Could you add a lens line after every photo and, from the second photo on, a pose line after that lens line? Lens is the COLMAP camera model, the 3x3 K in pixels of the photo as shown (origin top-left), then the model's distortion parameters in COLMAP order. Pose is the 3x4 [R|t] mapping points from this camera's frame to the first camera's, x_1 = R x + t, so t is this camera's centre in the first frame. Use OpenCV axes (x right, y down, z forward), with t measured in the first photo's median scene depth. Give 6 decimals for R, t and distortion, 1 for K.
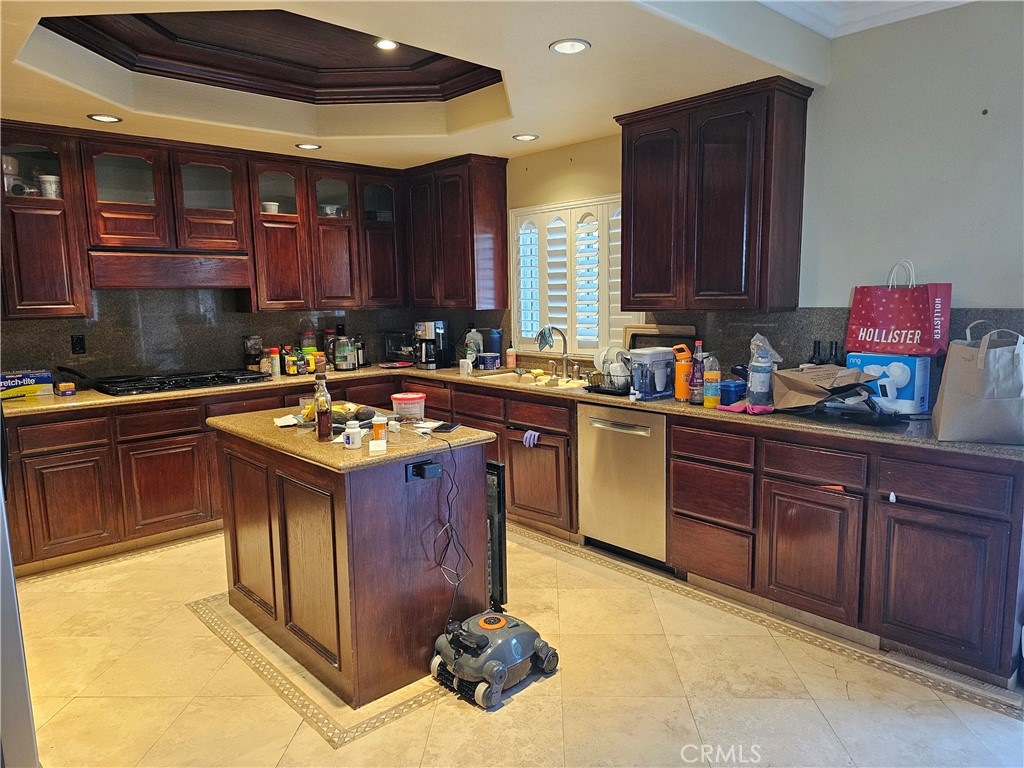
lens RADIAL K [[692.2, 0, 512.0], [0, 692.2, 384.0], [0, 0, 1]] dist [0.015710, 0.000286]
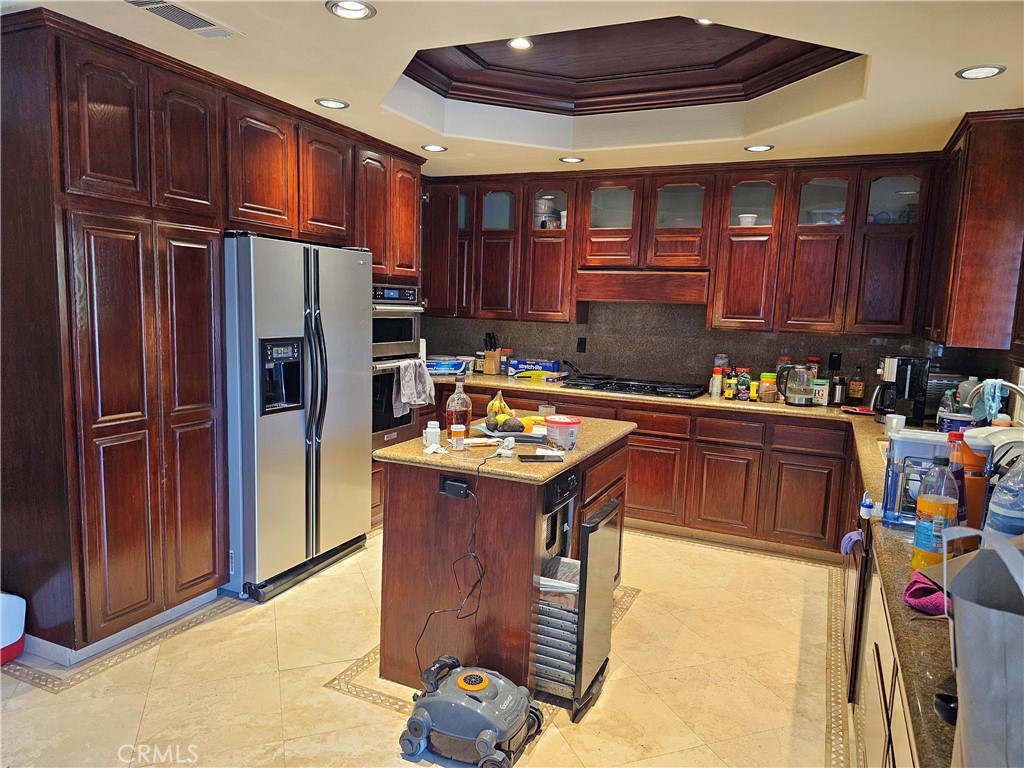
lens RADIAL K [[672.4, 0, 512.0], [0, 672.4, 384.0], [0, 0, 1]] dist [0.000116, -0.002423]
pose [[0.376922, 0.136060, -0.916197, 0.418173], [-0.163865, 0.983345, 0.078618, -0.057933], [0.911635, 0.120500, 0.392940, 0.396120]]
